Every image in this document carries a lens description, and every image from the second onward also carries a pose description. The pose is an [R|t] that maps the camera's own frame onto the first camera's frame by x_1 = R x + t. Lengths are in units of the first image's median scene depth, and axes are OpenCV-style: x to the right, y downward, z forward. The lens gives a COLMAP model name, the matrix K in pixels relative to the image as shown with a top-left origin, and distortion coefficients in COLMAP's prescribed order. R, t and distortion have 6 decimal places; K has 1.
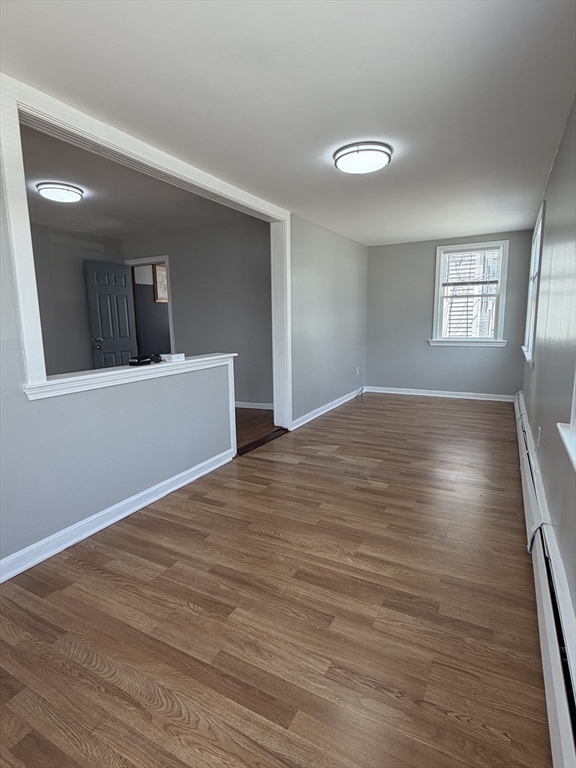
lens RADIAL K [[409.2, 0, 288.0], [0, 409.2, 384.0], [0, 0, 1]] dist [-0.002481, -0.000576]
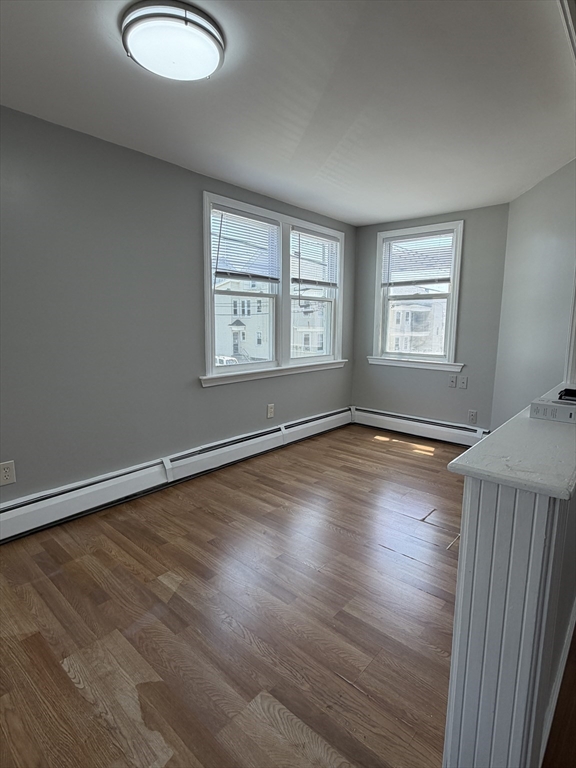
lens RADIAL K [[409.2, 0, 288.0], [0, 409.2, 384.0], [0, 0, 1]] dist [-0.002481, -0.000576]
pose [[-0.975377, -0.029056, 0.218620, -0.094641], [0.039033, 0.952891, 0.300791, -0.241642], [-0.217061, 0.301919, -0.928294, 1.477302]]
